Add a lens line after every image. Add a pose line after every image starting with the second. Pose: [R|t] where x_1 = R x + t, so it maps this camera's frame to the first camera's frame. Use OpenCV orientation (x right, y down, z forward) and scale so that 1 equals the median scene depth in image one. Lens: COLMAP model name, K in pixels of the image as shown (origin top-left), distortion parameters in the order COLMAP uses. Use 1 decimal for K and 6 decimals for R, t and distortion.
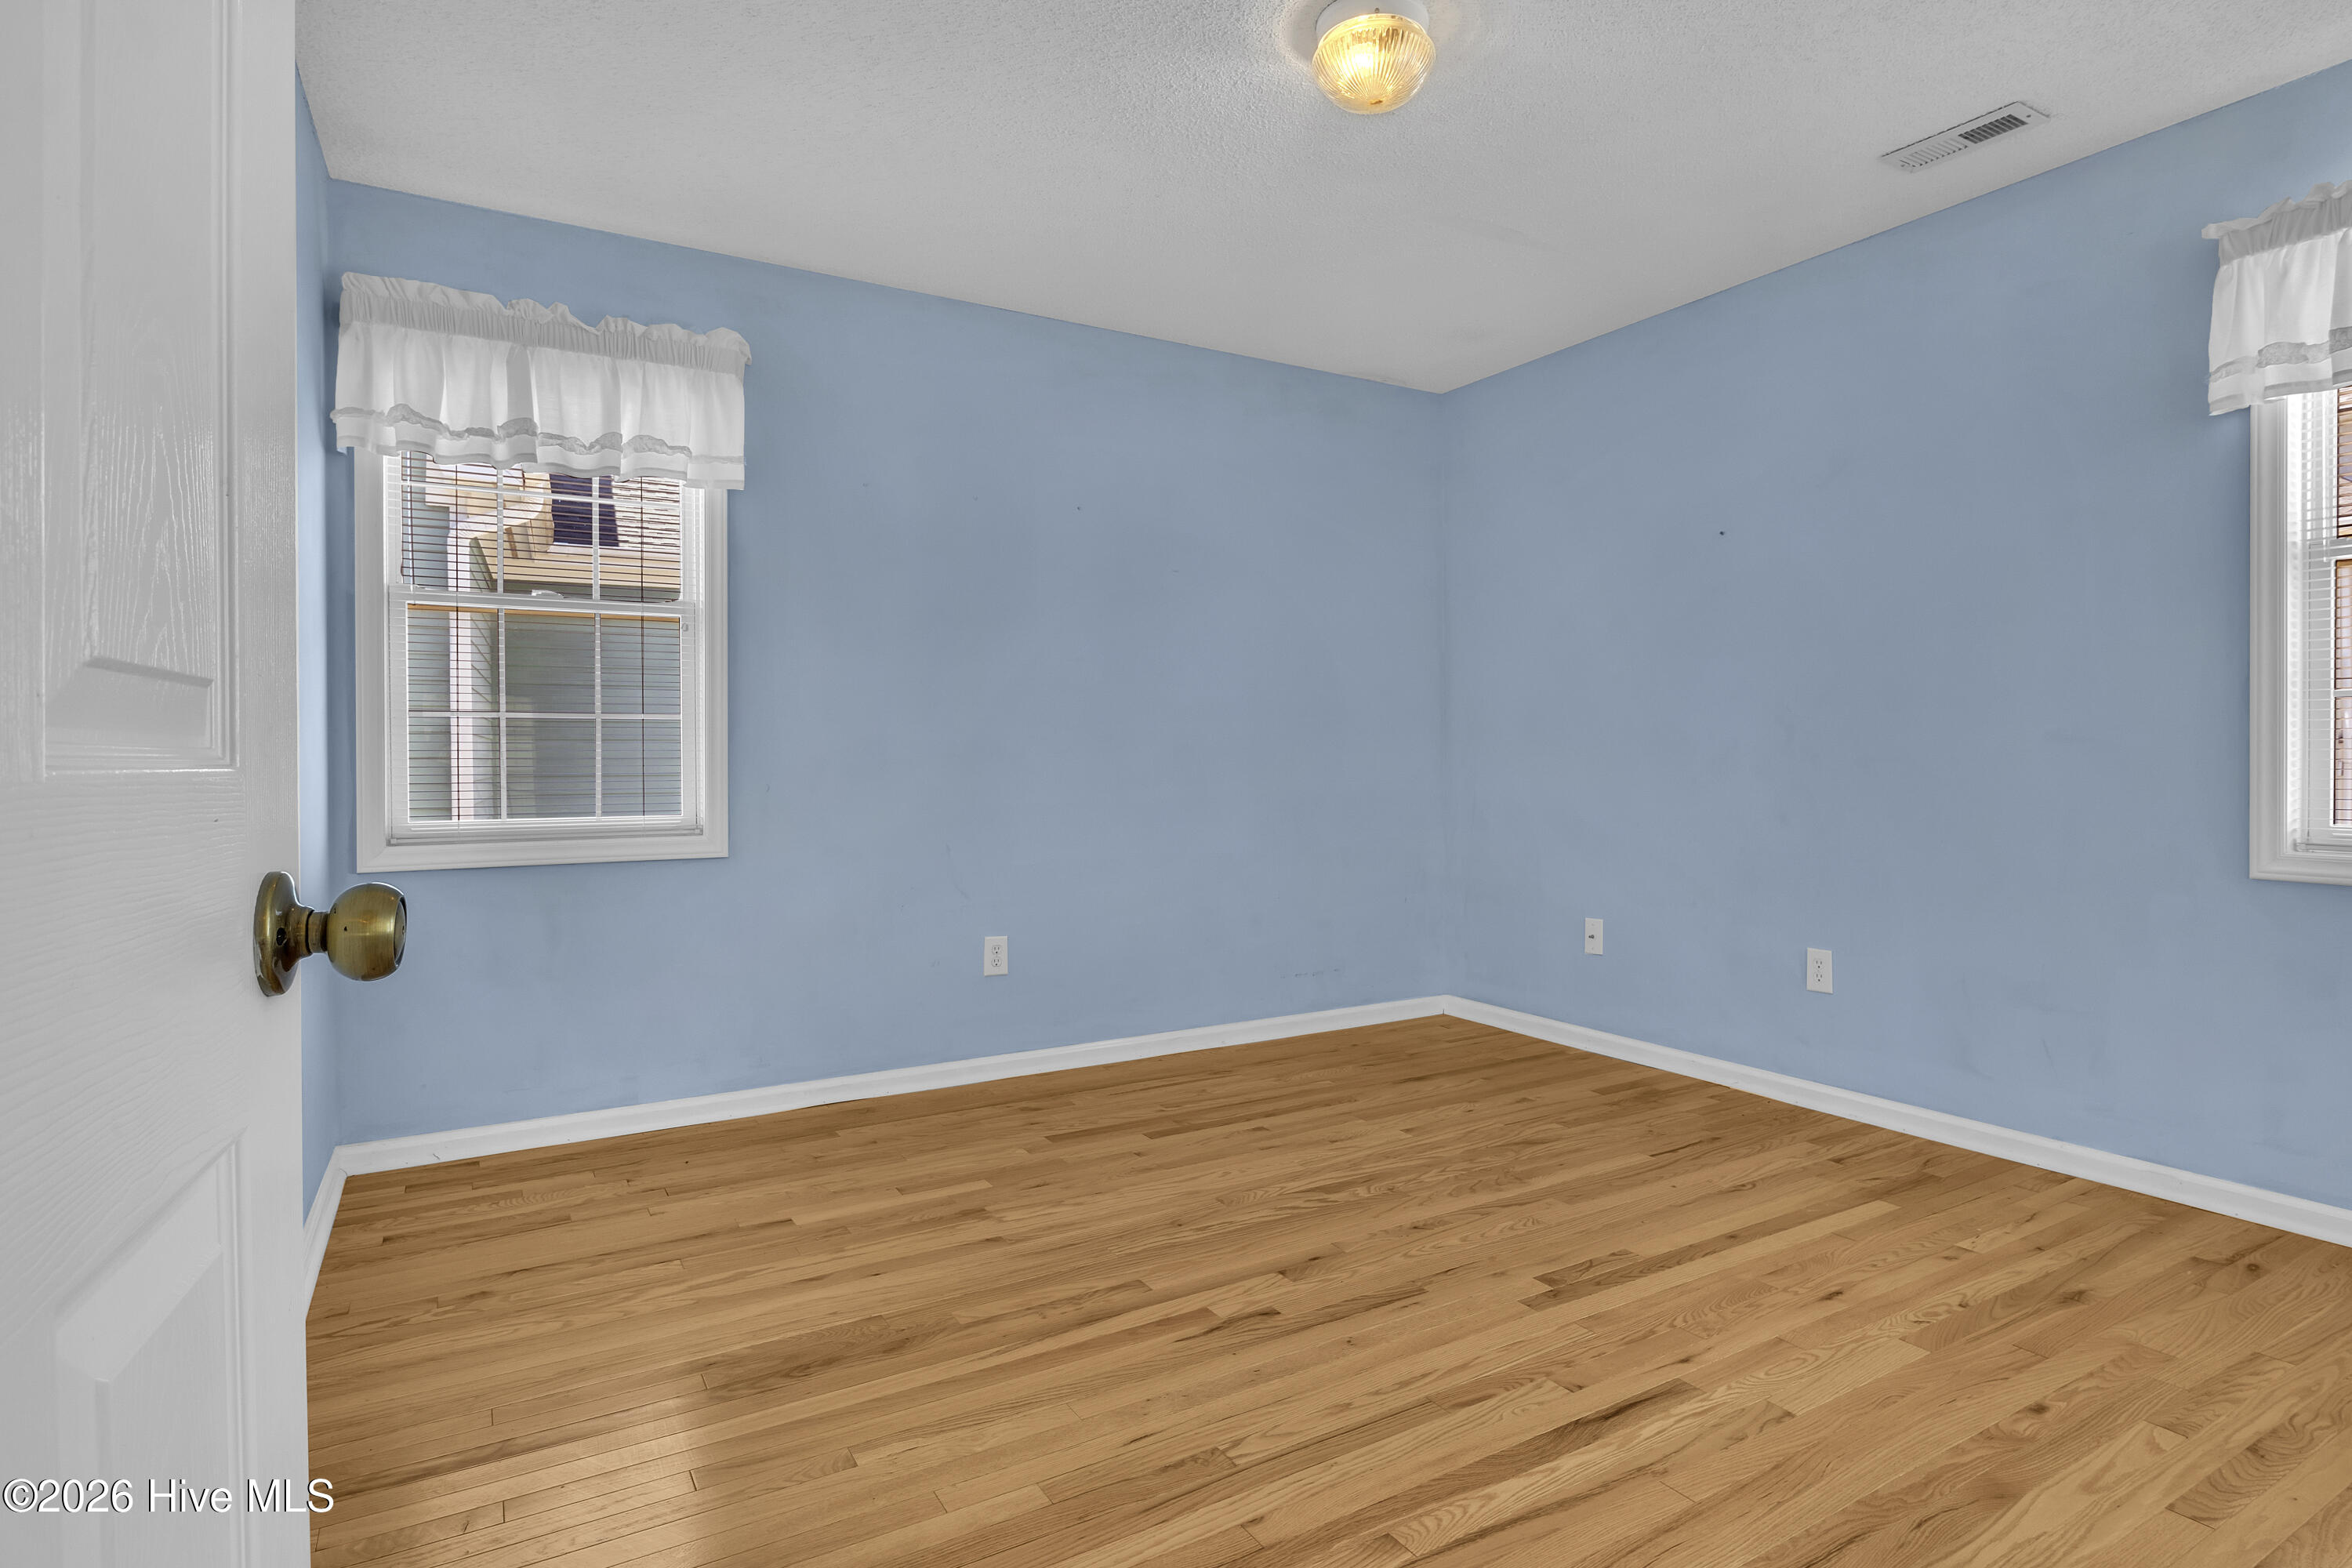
lens RADIAL K [[1222.6, 0, 1173.8], [0, 1222.6, 749.3], [0, 0, 1]] dist [-0.013459, 0.000257]
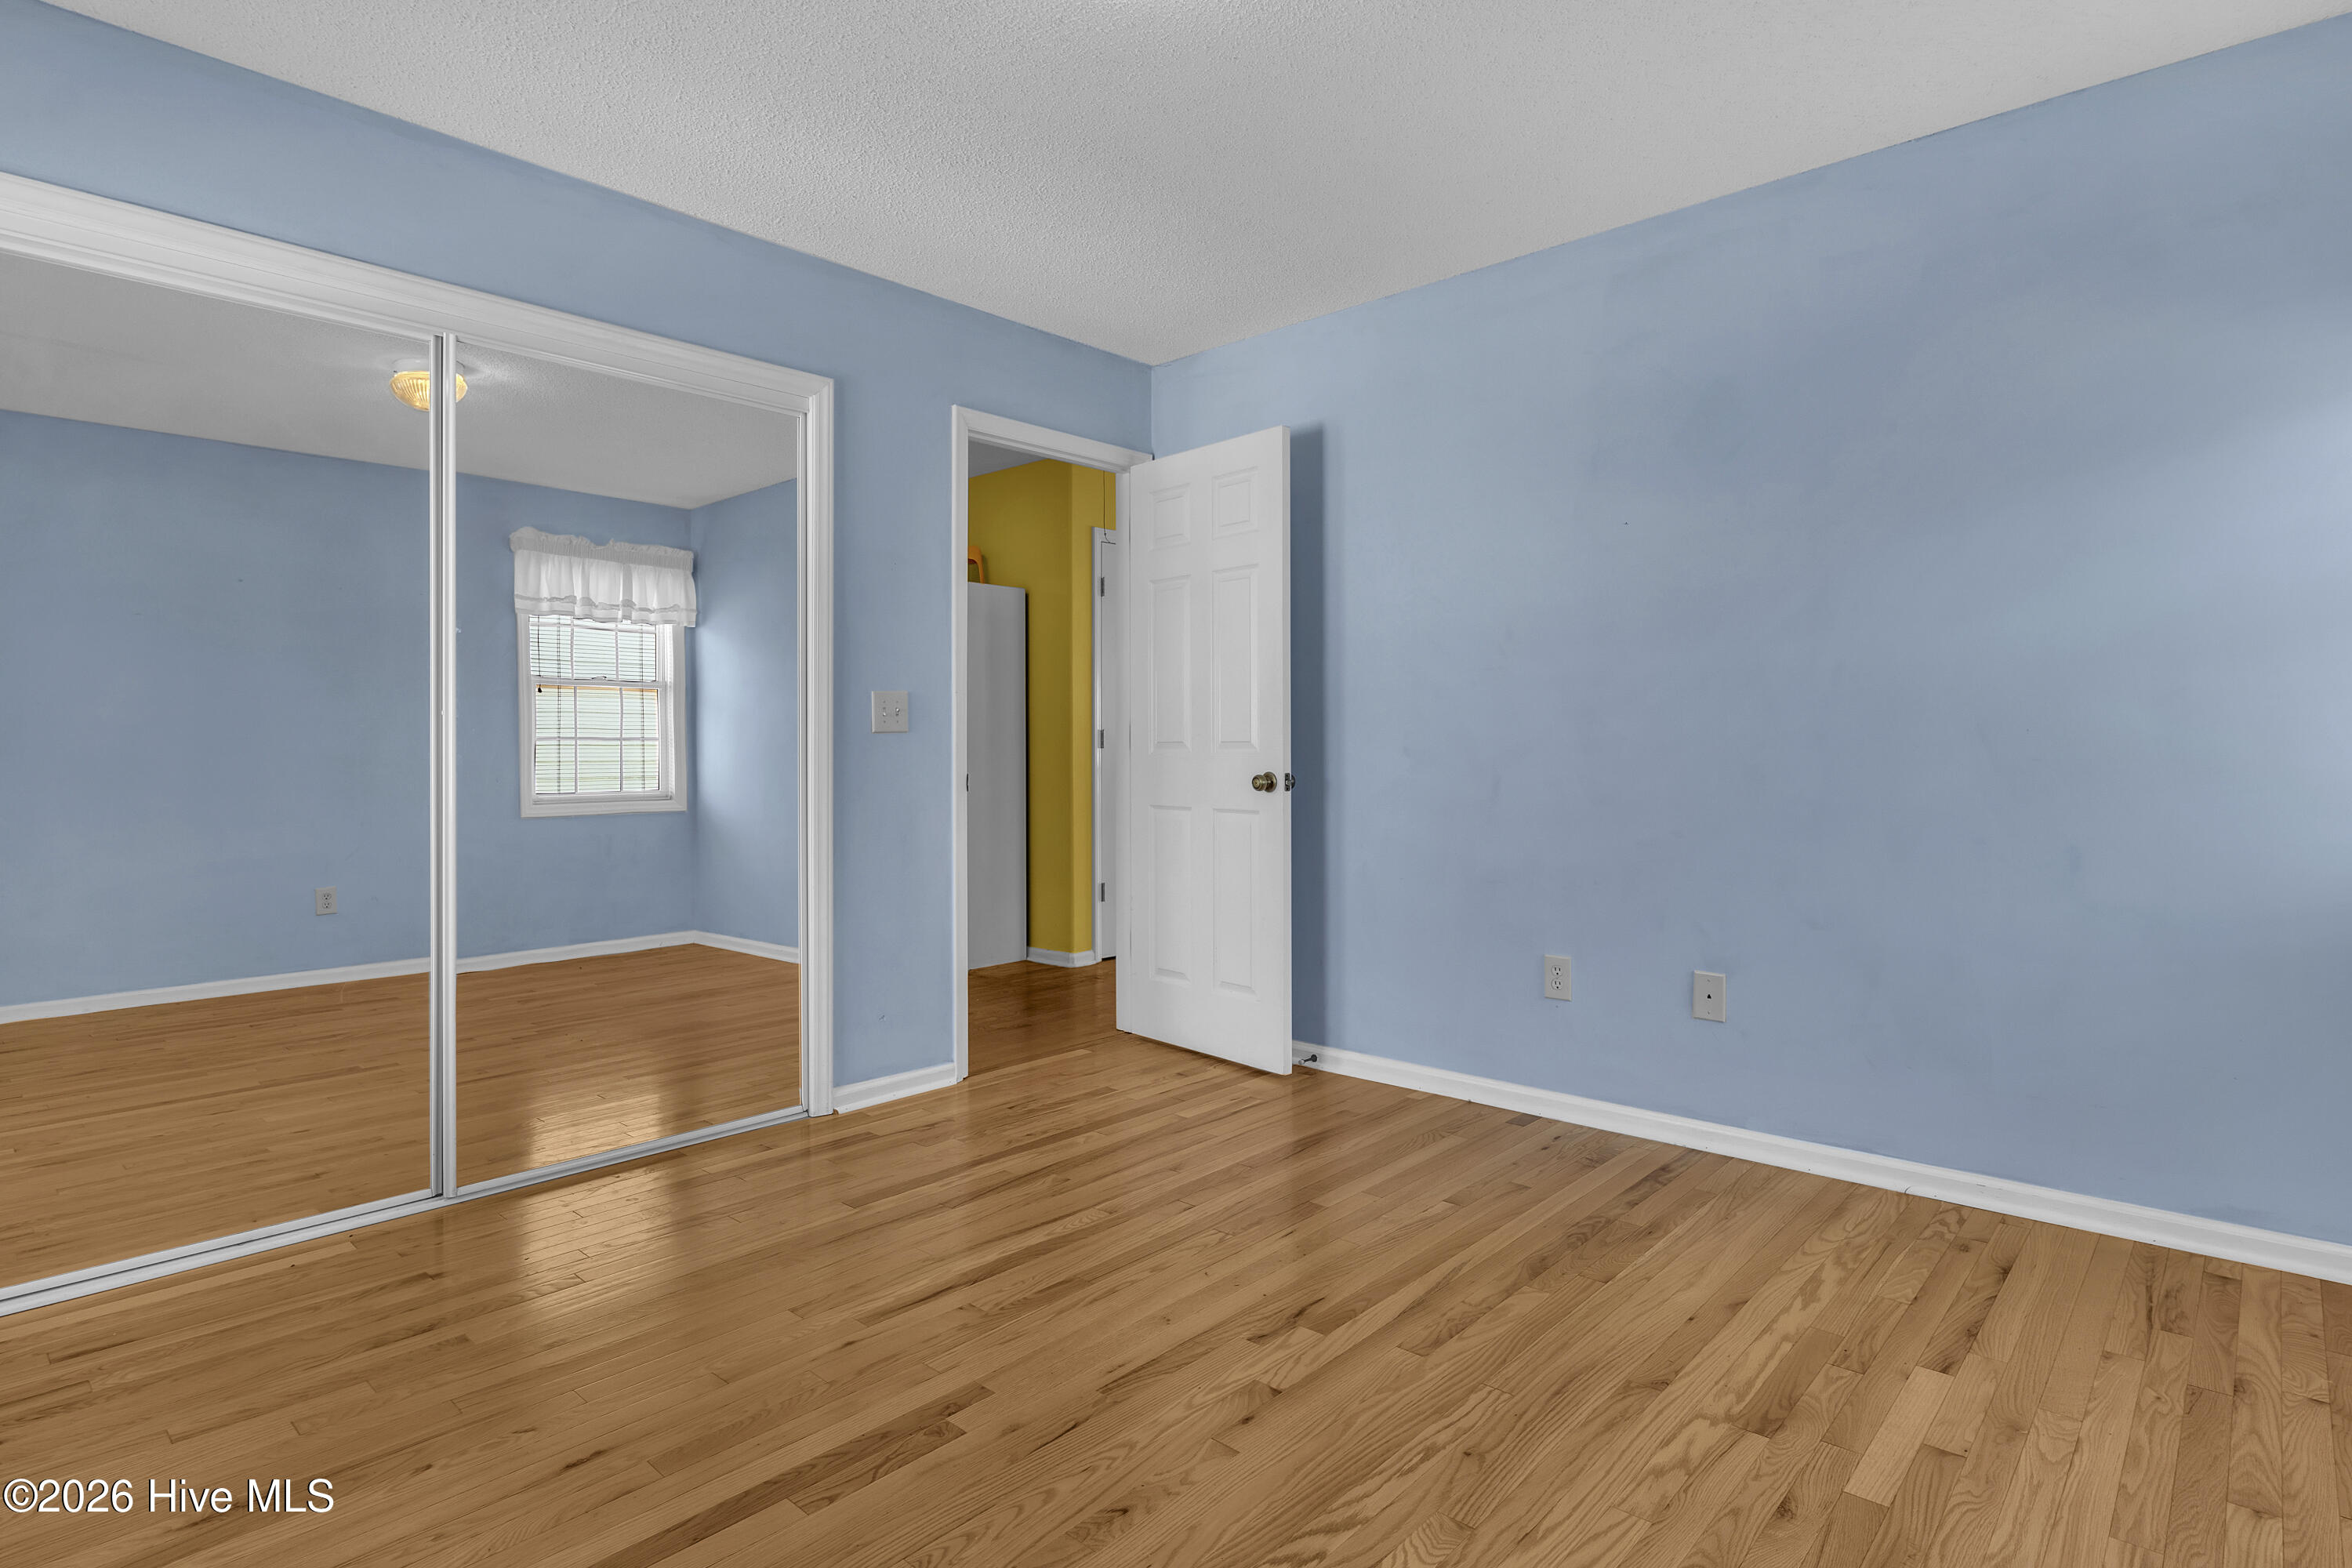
lens RADIAL K [[1222.6, 0, 1173.8], [0, 1222.6, 749.3], [0, 0, 1]] dist [-0.013459, 0.000257]
pose [[-0.955099, 0.009840, -0.296124, 0.399819], [0.011357, 0.999930, -0.003404, 0.005687], [0.296069, -0.006614, -0.955144, 1.806012]]
